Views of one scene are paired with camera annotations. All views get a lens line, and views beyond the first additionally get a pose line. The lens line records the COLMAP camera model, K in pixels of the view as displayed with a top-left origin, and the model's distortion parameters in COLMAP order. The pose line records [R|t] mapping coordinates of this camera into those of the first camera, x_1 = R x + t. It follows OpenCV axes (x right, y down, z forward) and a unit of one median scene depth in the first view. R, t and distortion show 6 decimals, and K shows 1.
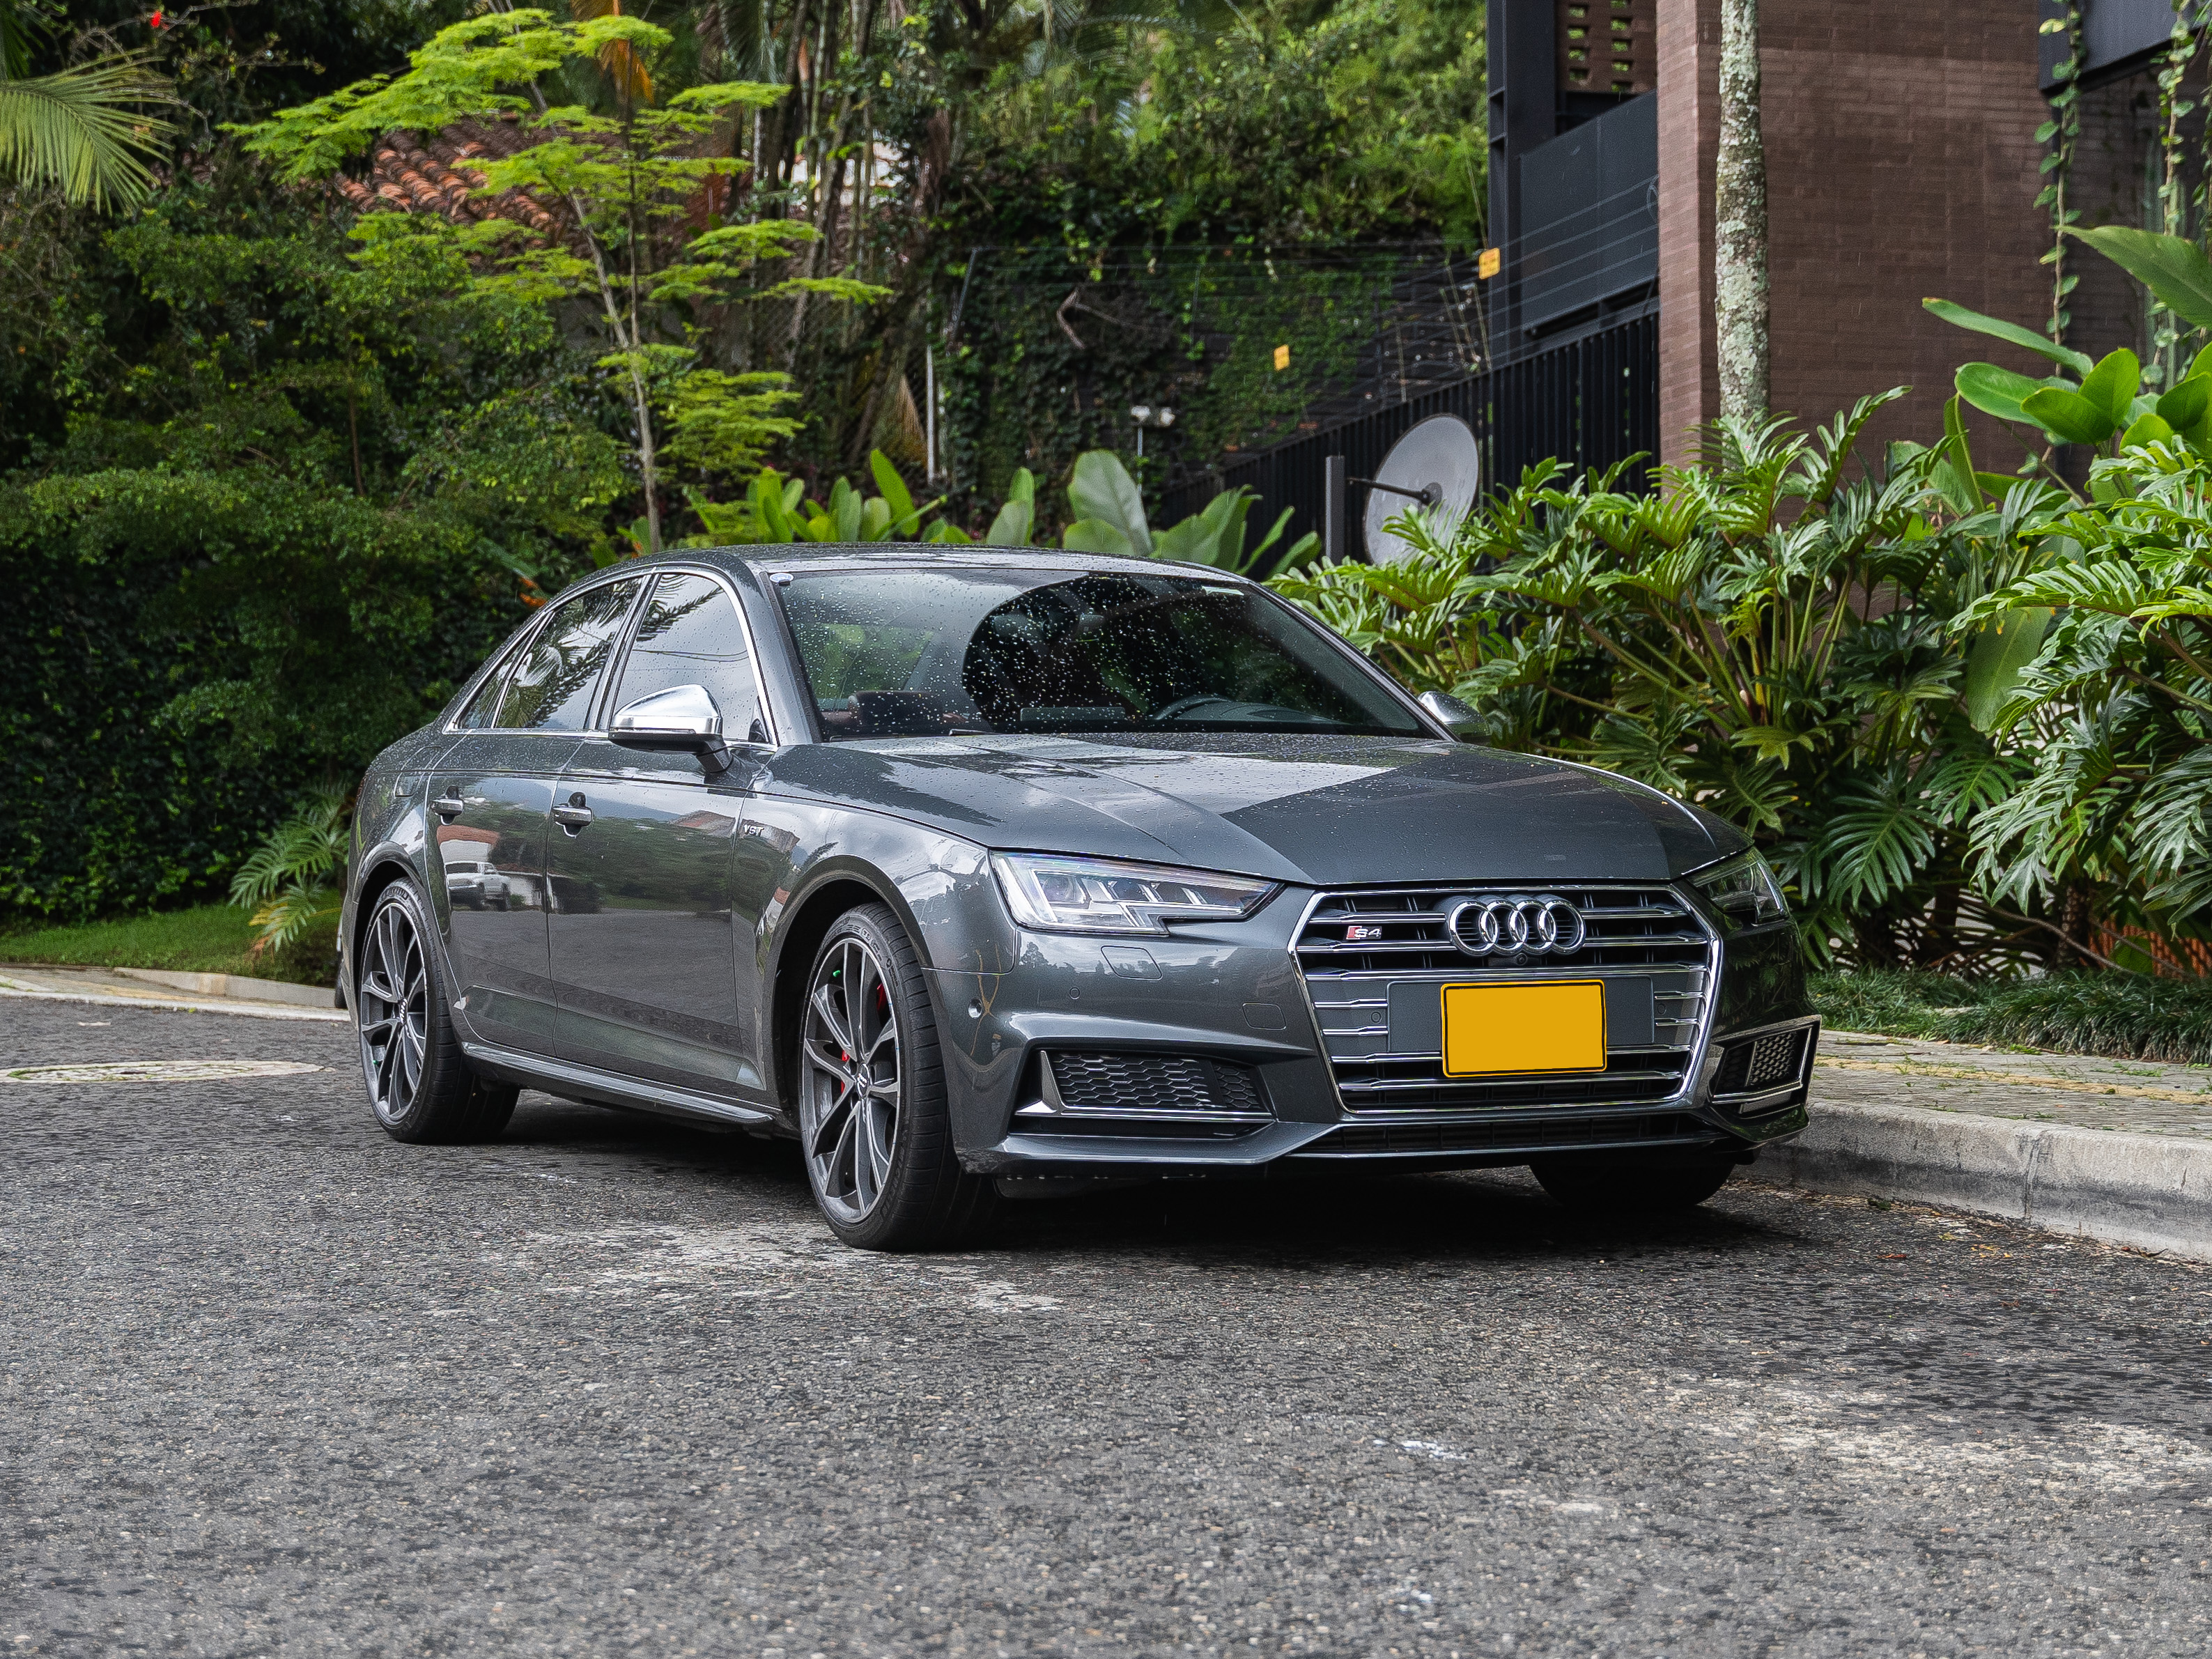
lens RADIAL K [[3788.4, 0, 1106.0], [0, 3788.4, 829.5], [0, 0, 1]] dist [-0.034399, -0.101307]
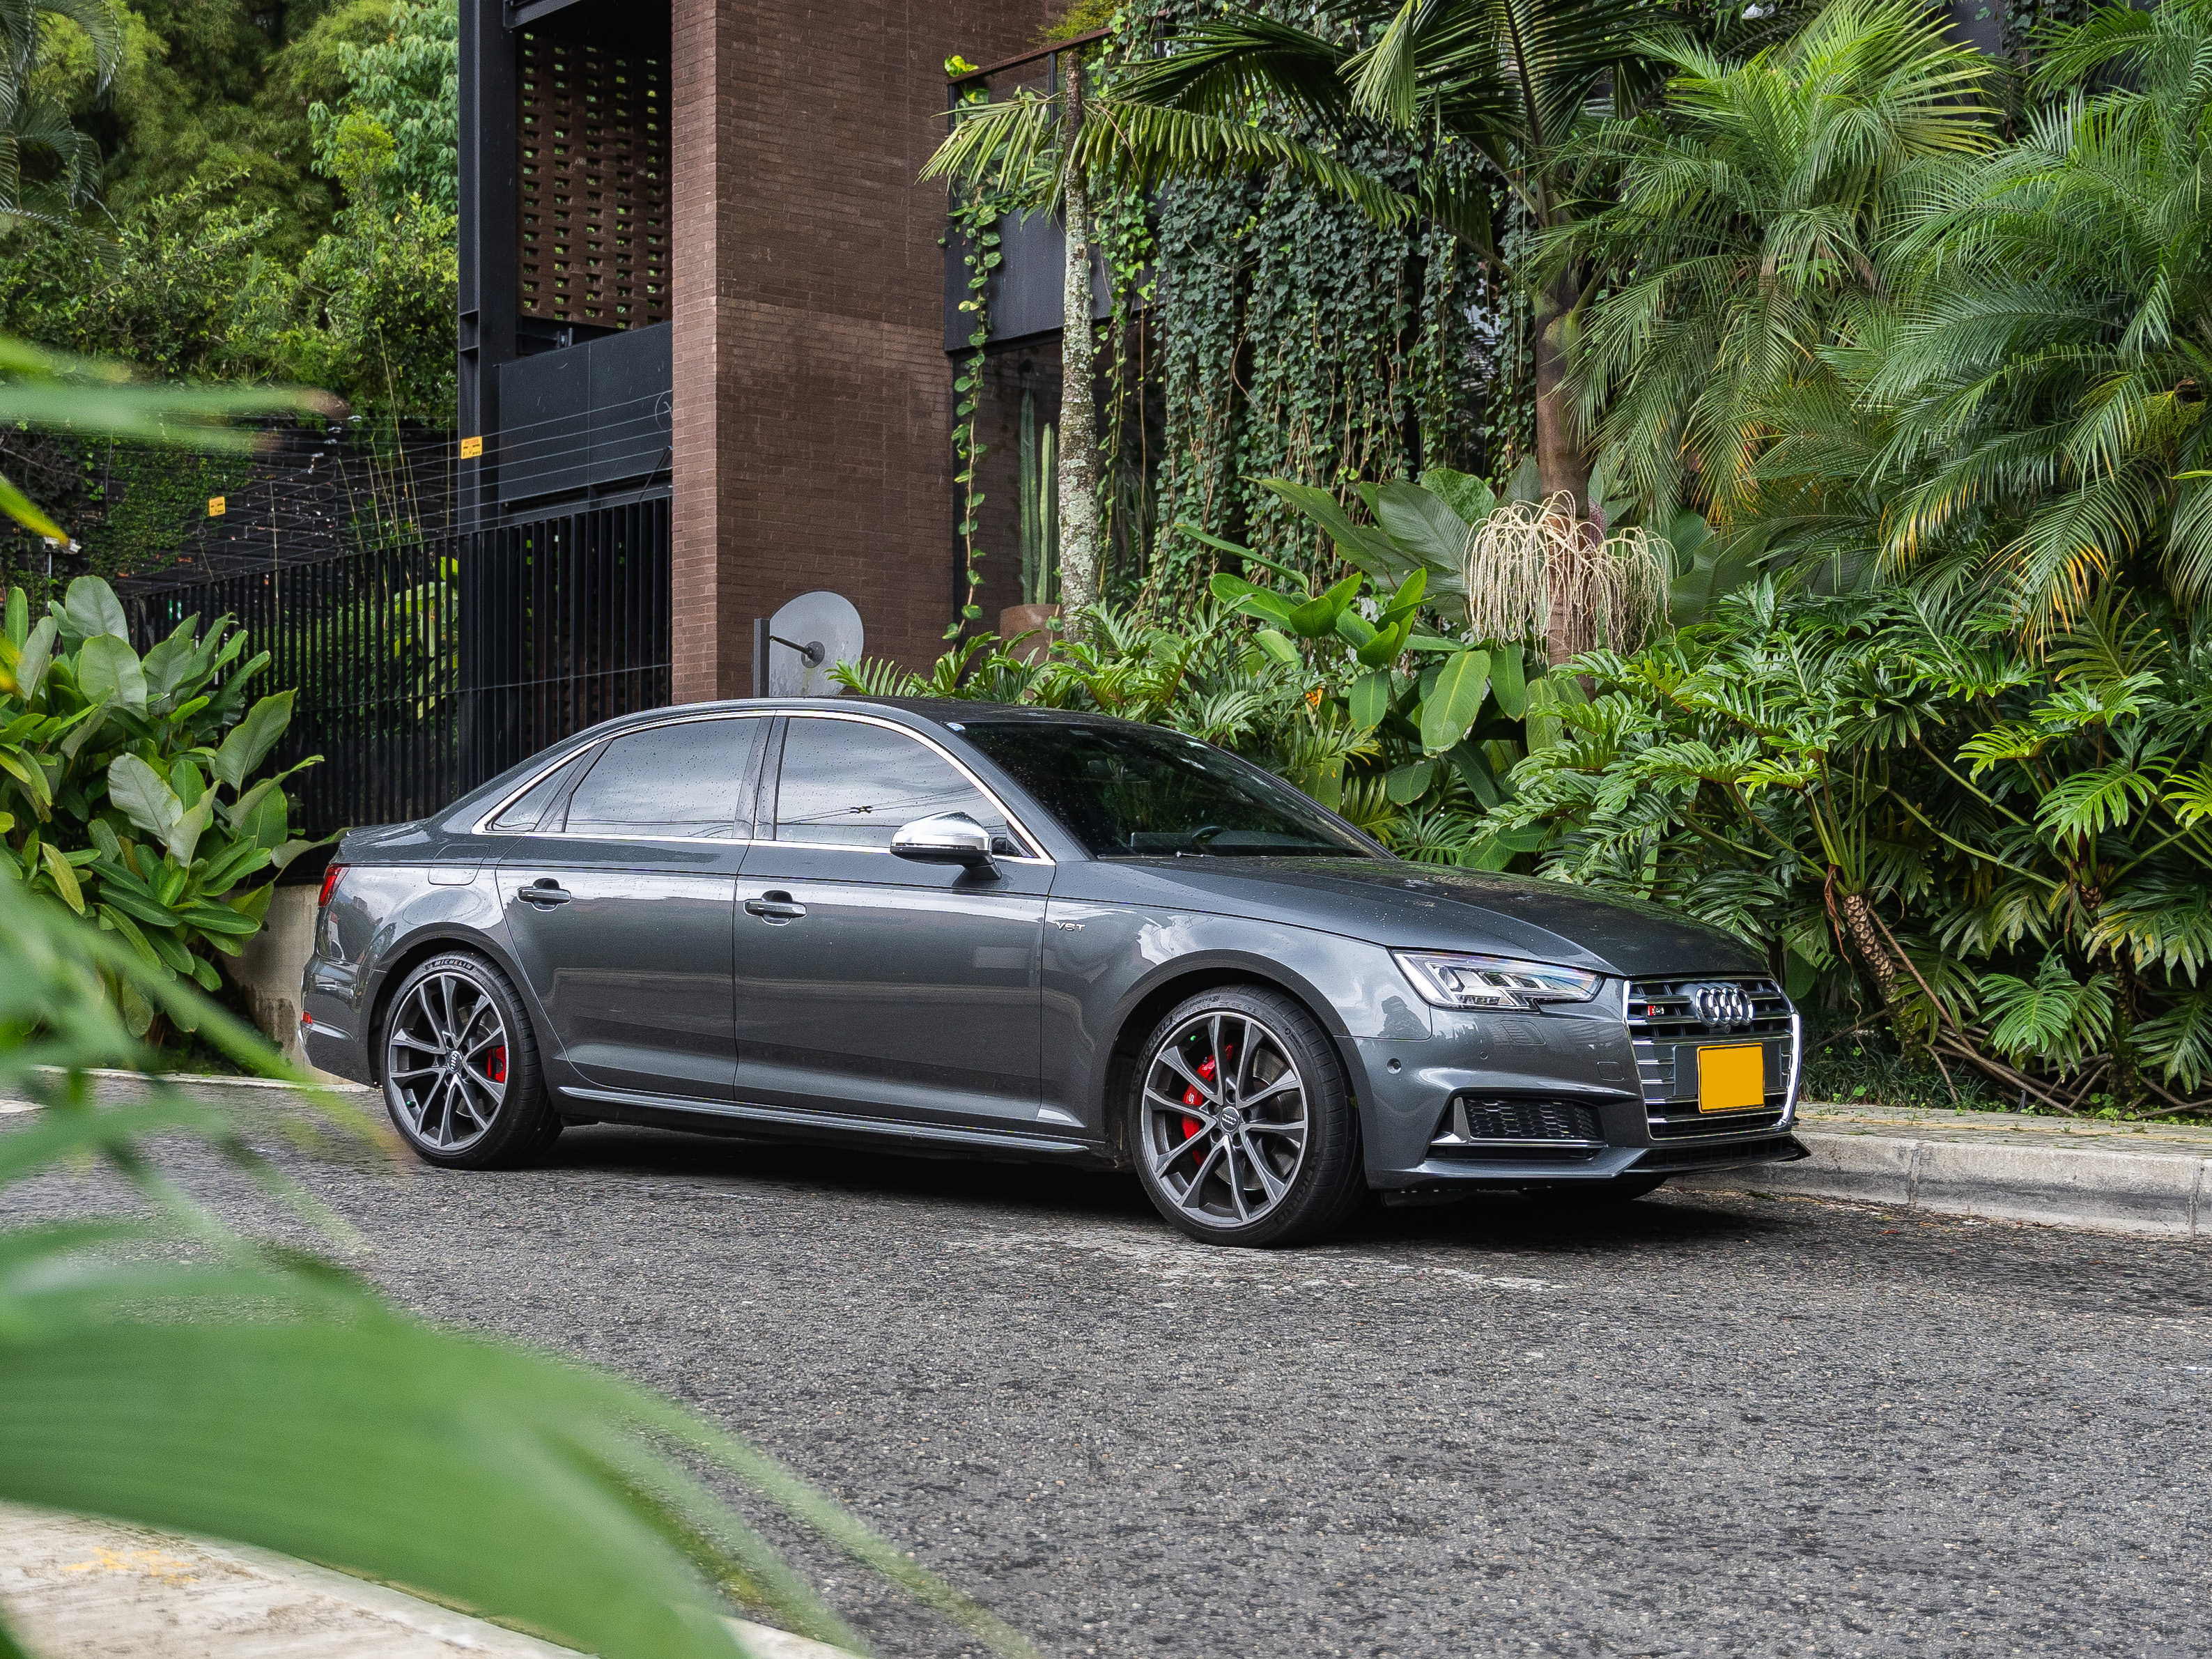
lens RADIAL K [[2968.8, 0, 1106.0], [0, 2968.8, 829.5], [0, 0, 1]] dist [-0.024499, 0.000103]
pose [[0.923583, 0.025503, 0.382548, -0.365429], [-0.017142, 0.999534, -0.025249, -0.005646], [-0.383014, 0.016762, 0.923590, 0.043938]]
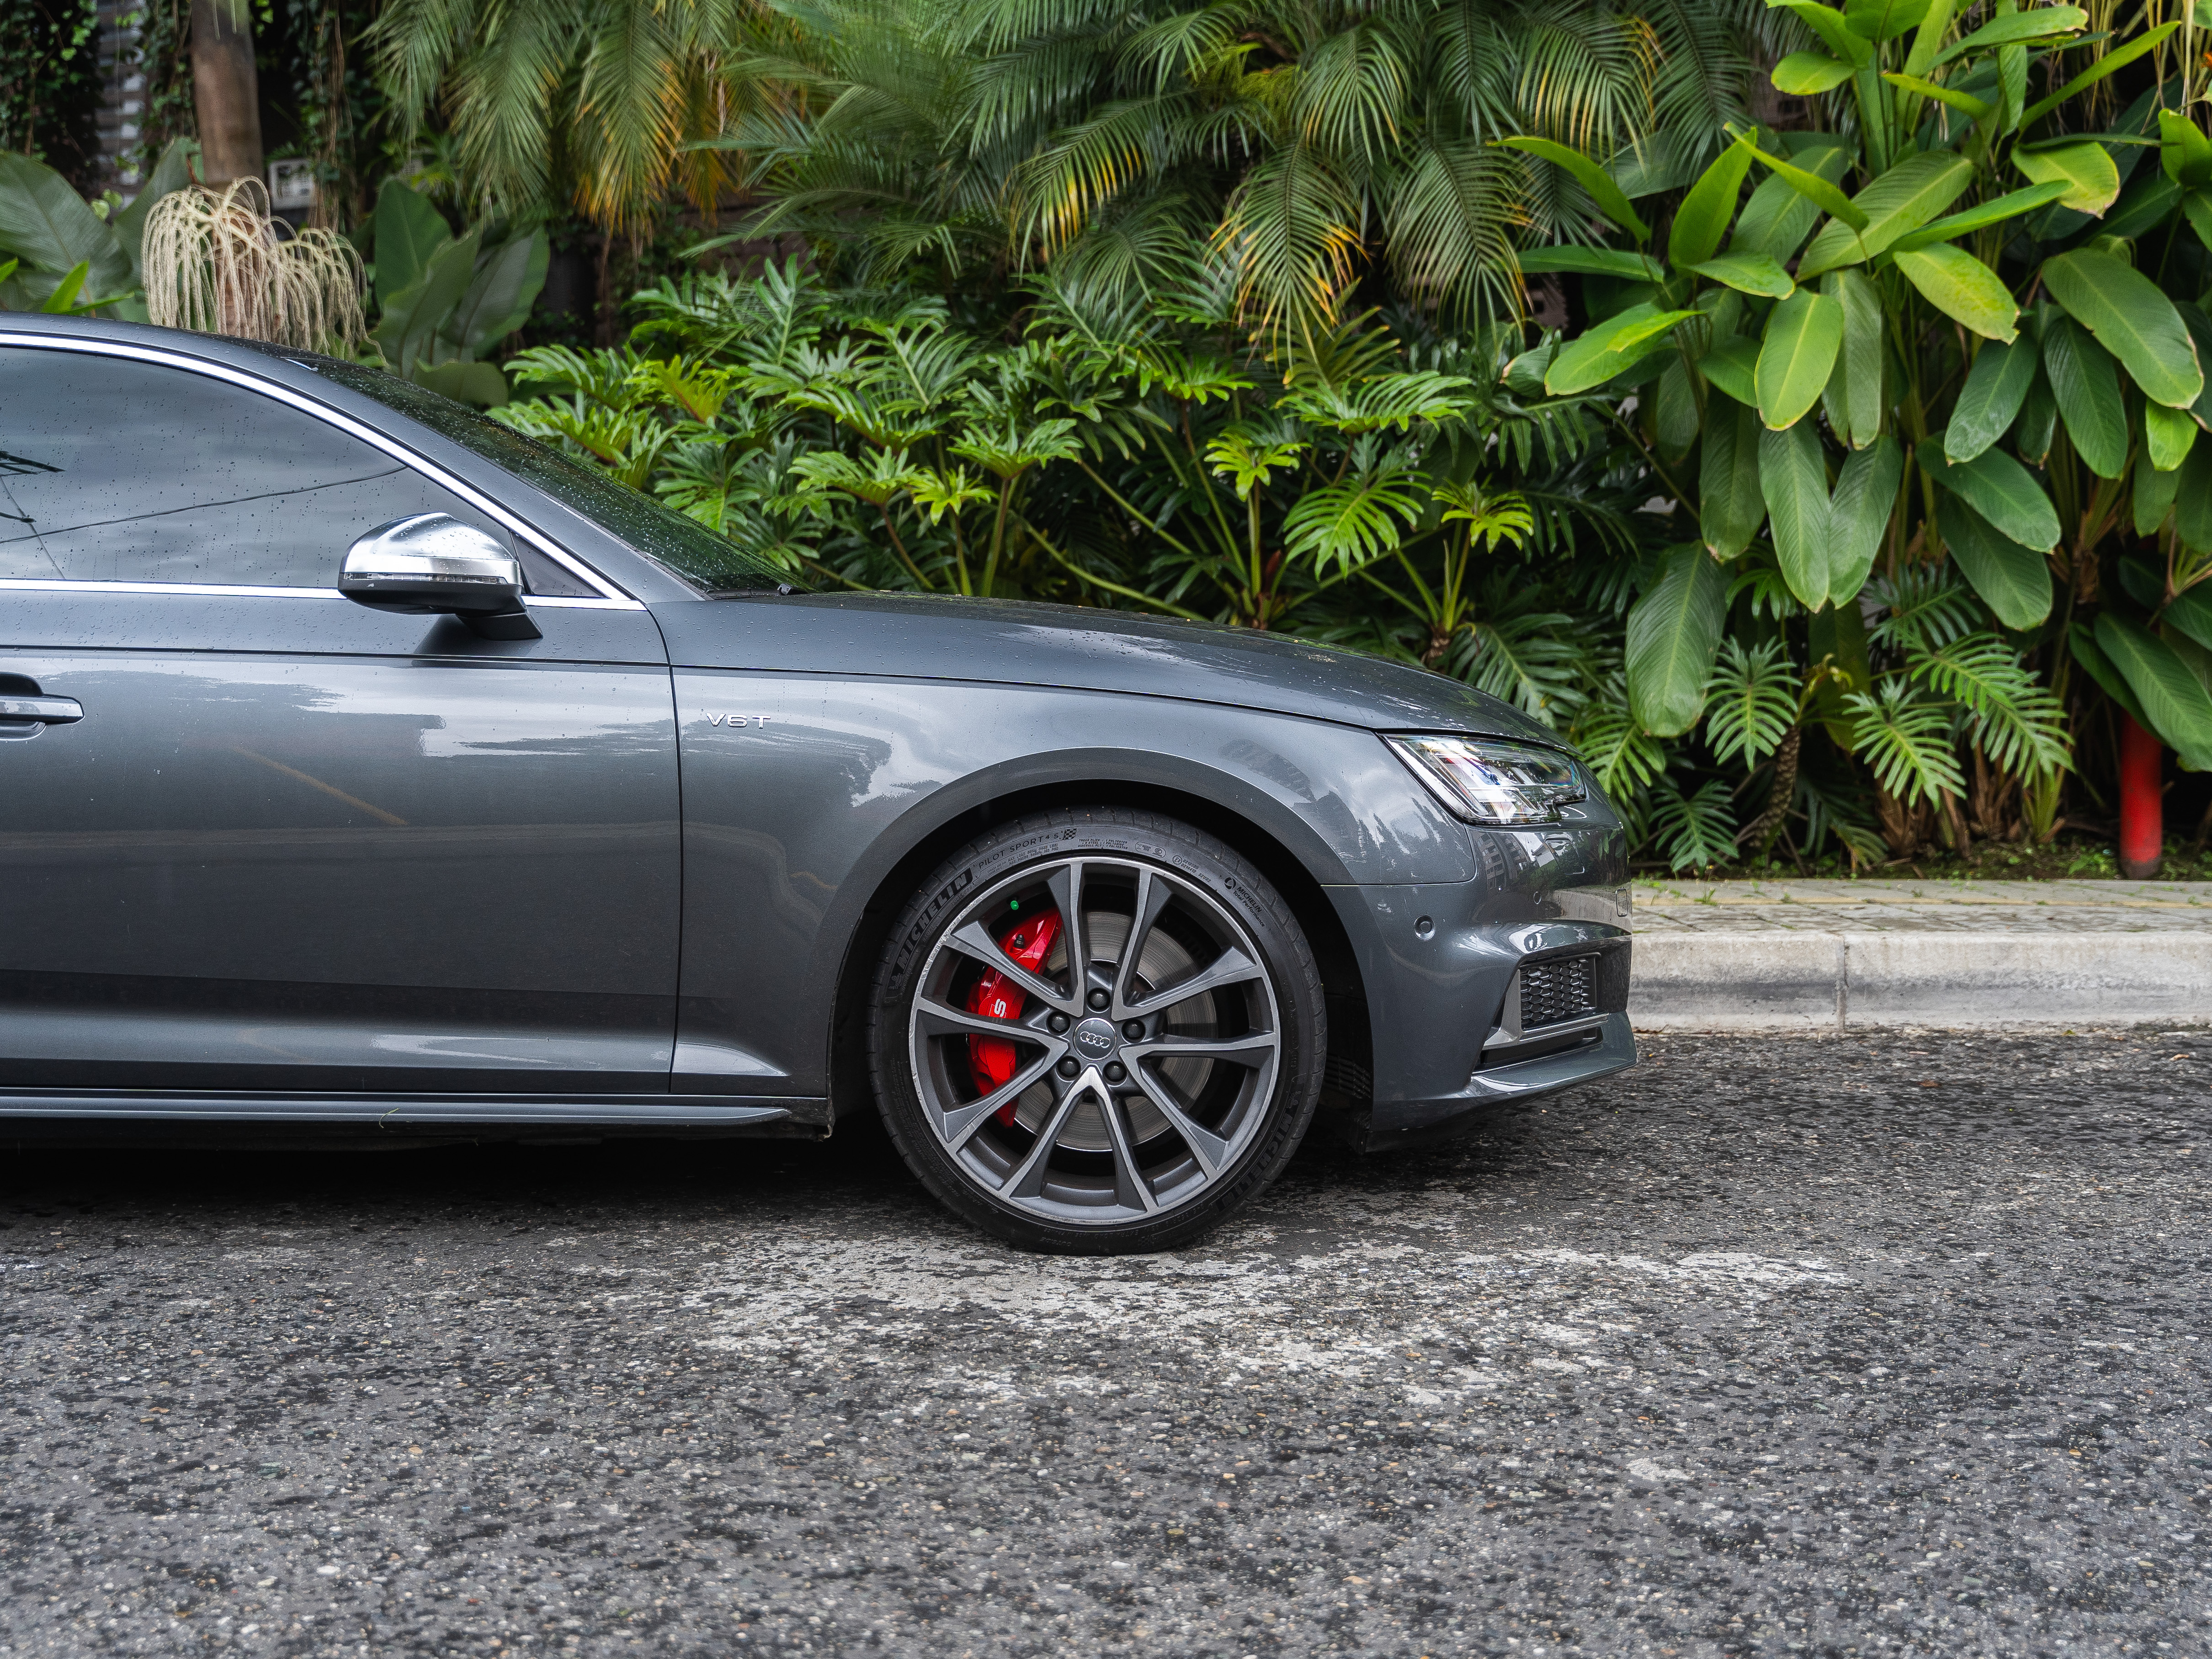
lens RADIAL K [[2549.6, 0, 1106.0], [0, 2549.6, 829.5], [0, 0, 1]] dist [0.059745, 0.005924]
pose [[0.519845, -0.067118, 0.851620, -0.364567], [0.014797, 0.997467, 0.069581, -0.008848], [-0.854132, -0.023570, 0.519521, 0.531895]]
